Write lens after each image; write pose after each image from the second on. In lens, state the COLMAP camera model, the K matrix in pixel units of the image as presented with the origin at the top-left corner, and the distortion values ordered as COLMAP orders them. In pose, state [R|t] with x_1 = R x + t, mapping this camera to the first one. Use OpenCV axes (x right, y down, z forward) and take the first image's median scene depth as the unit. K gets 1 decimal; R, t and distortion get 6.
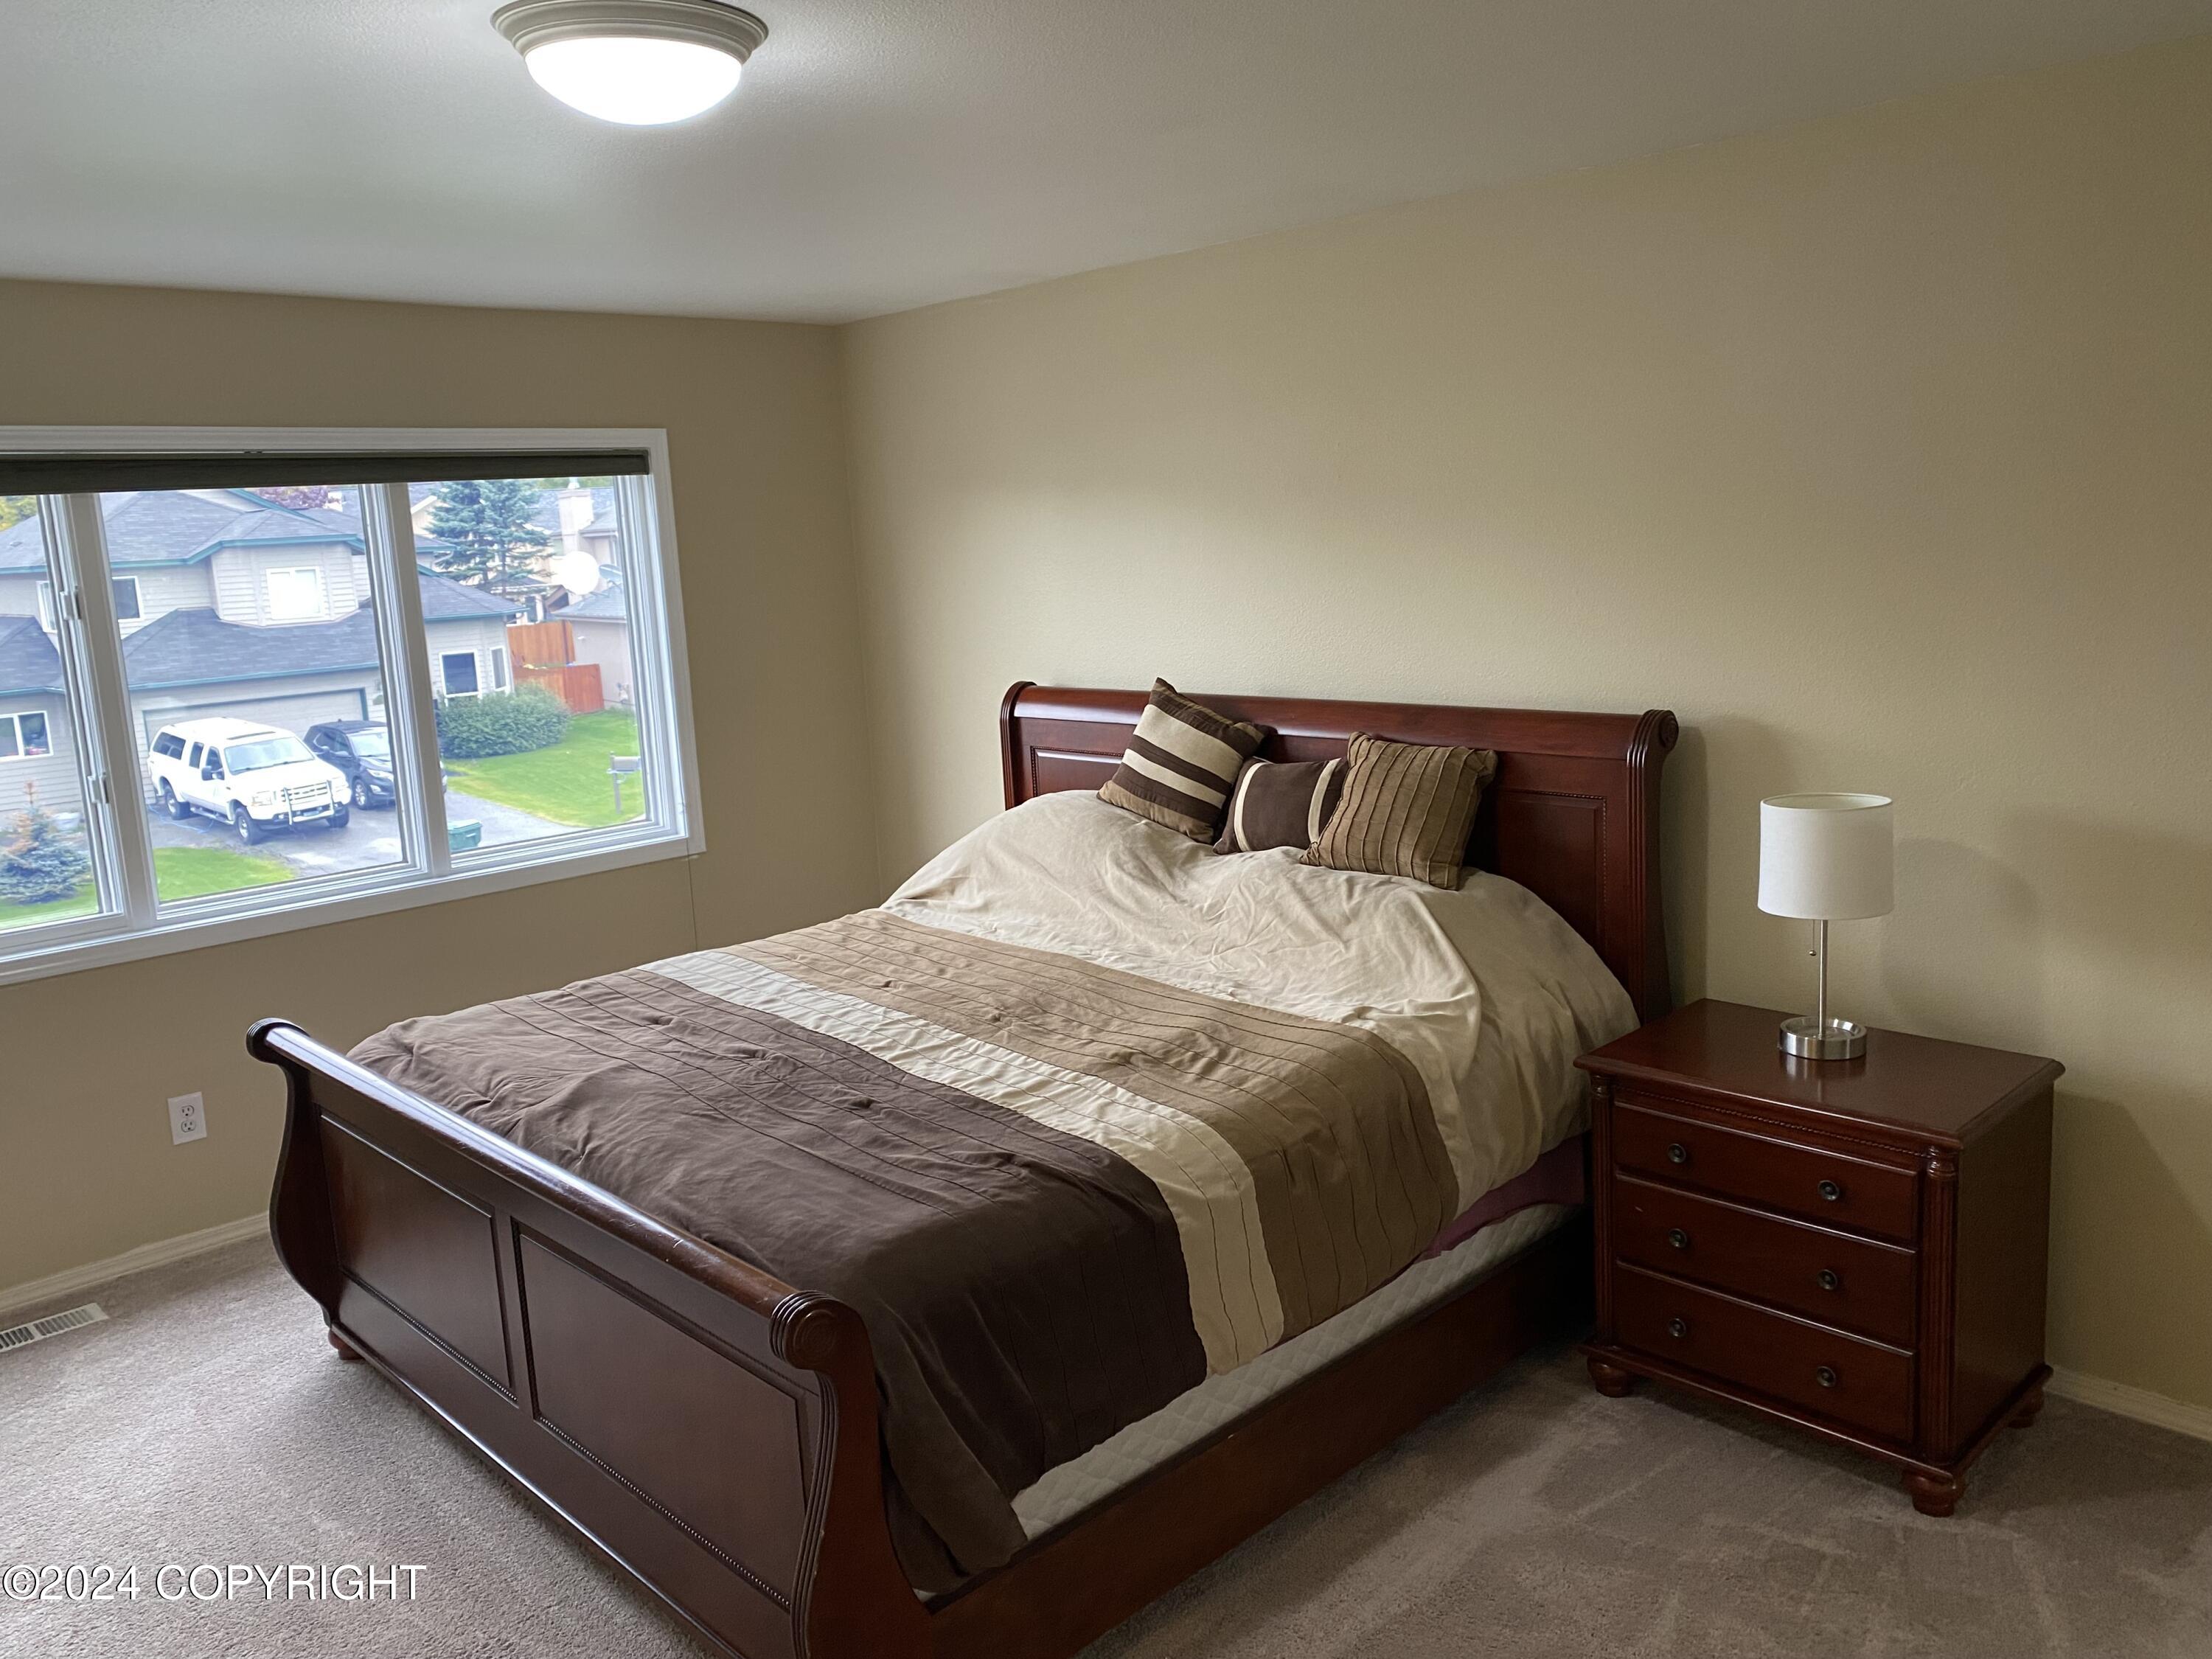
lens RADIAL K [[1705.9, 0, 1114.3], [0, 1705.9, 821.5], [0, 0, 1]] dist [0.083627, -0.116860]
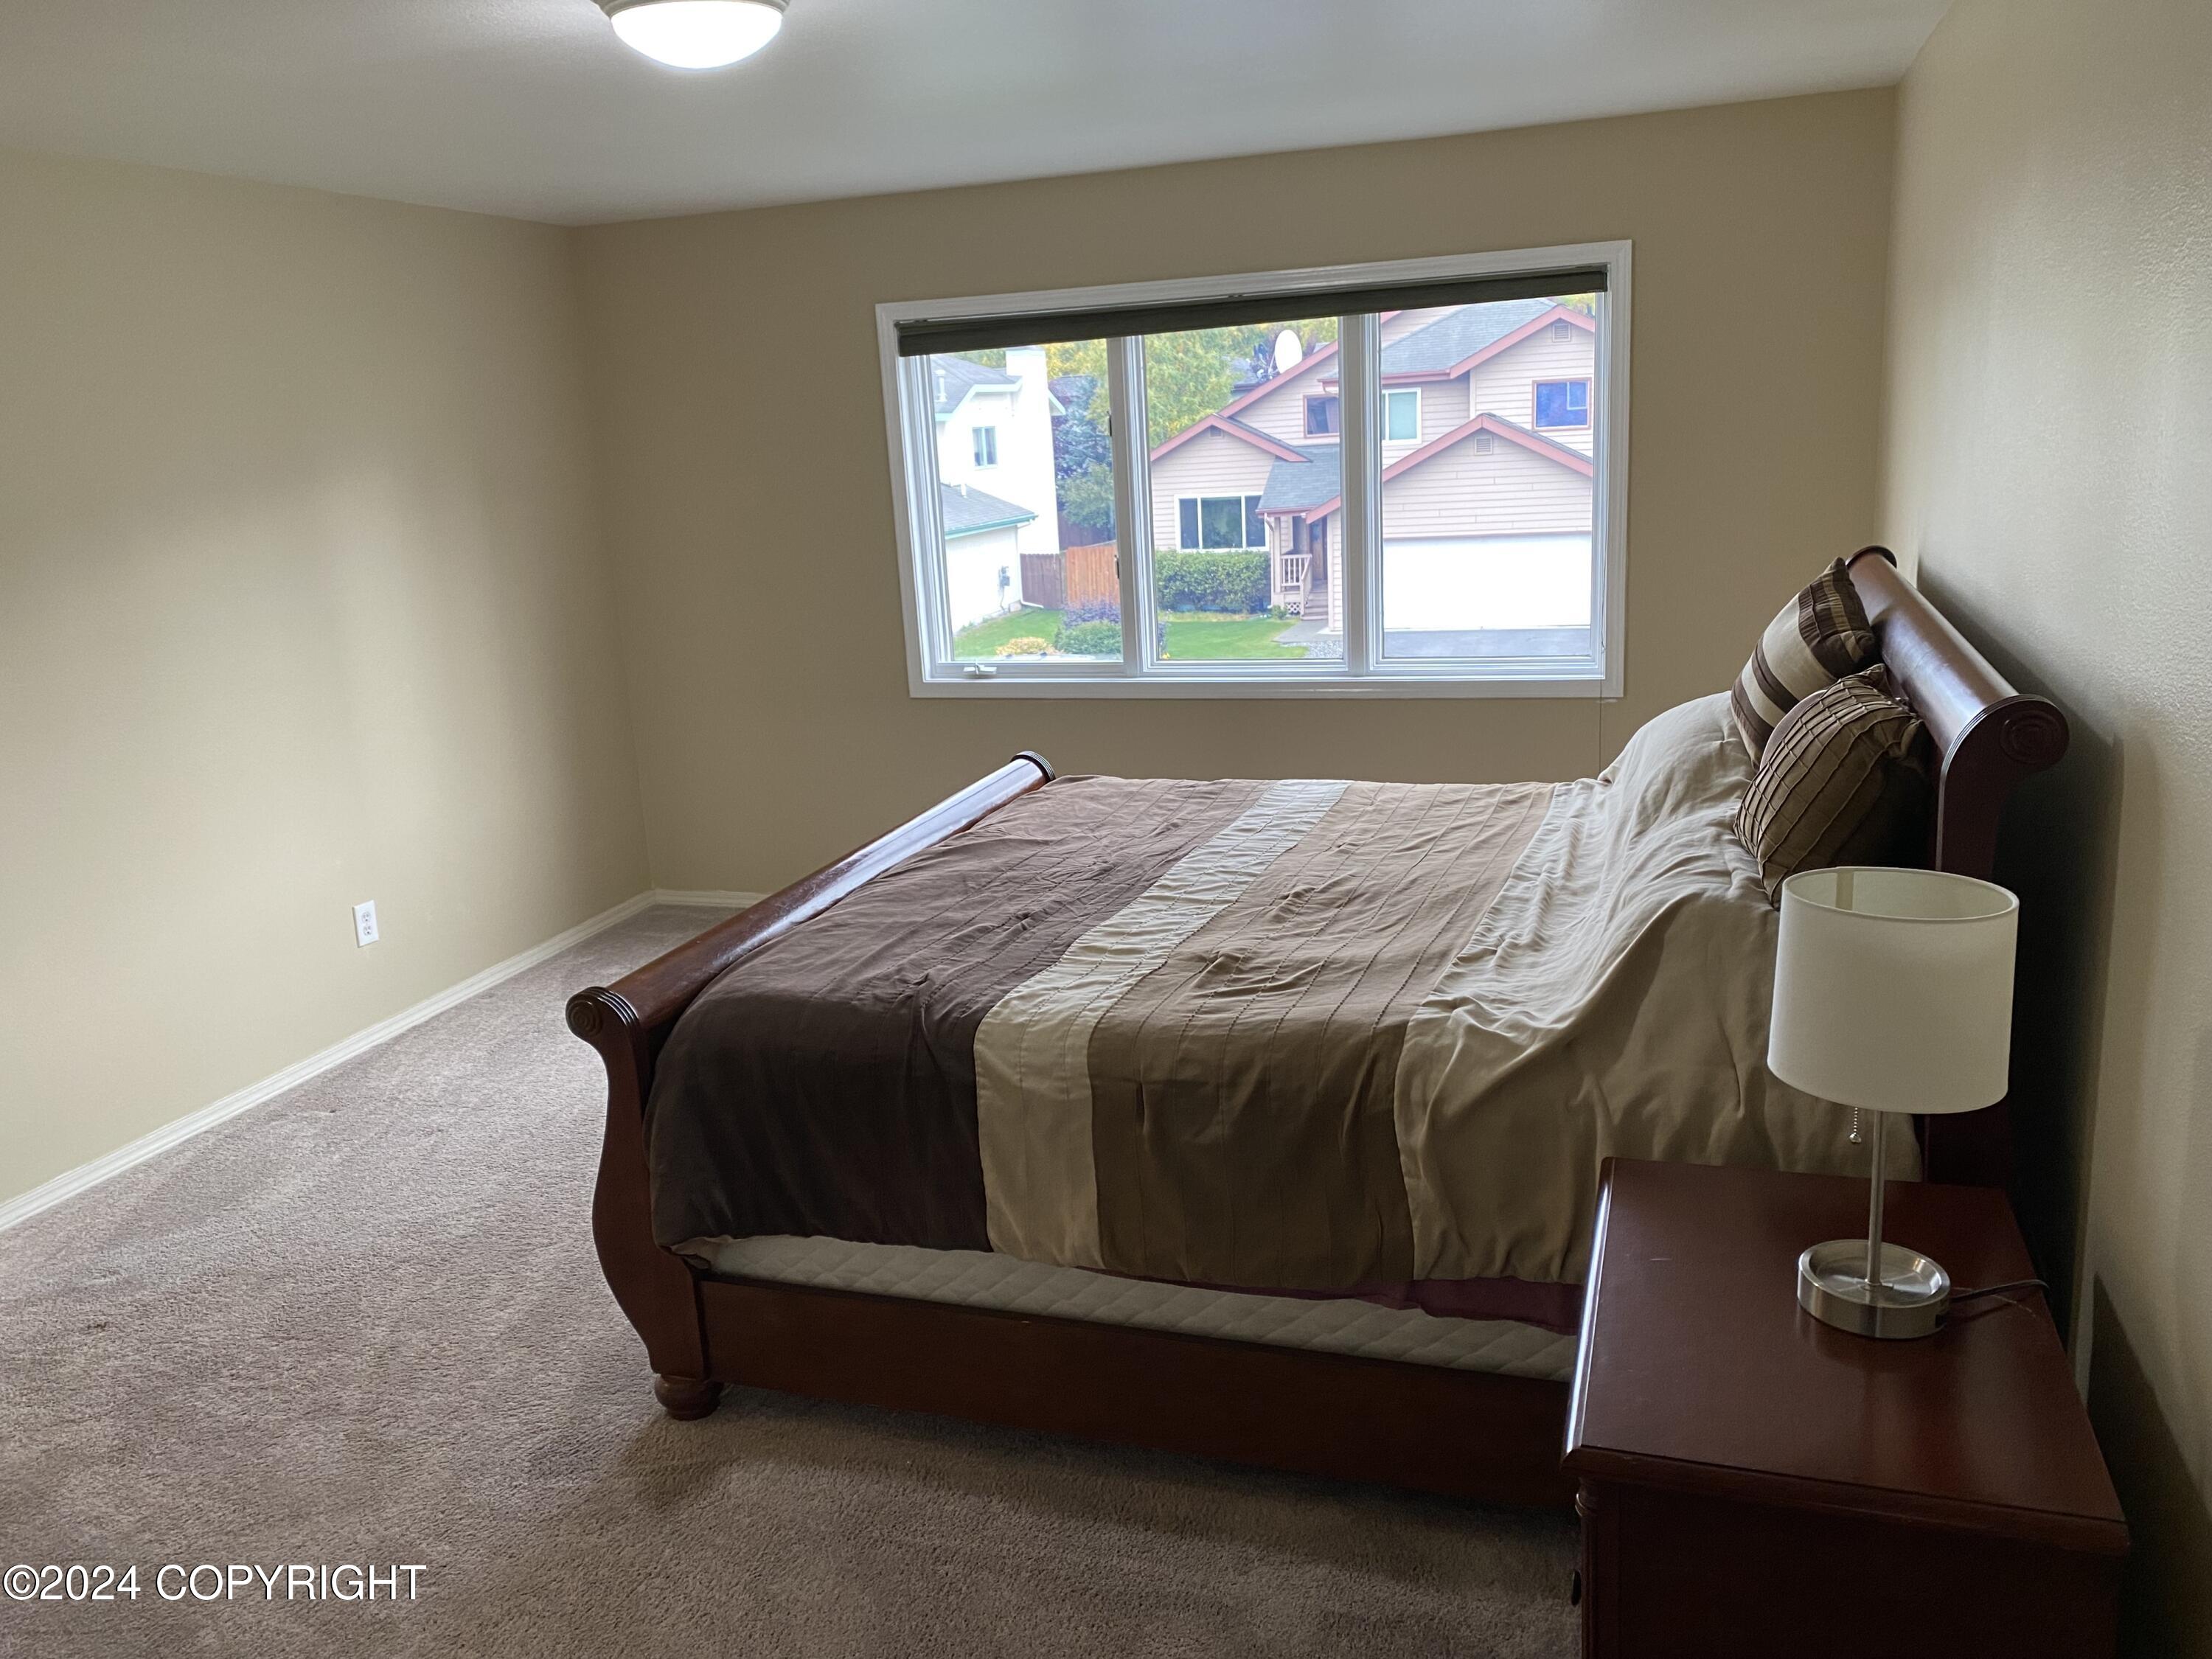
lens RADIAL K [[1705.9, 0, 1106.3], [0, 1705.9, 829.5], [0, 0, 1]] dist [0.083627, -0.116860]
pose [[0.445604, 0.236134, -0.863526, 0.740711], [-0.123354, 0.971580, 0.202028, -0.108194], [0.886691, 0.016495, 0.462069, 0.481600]]
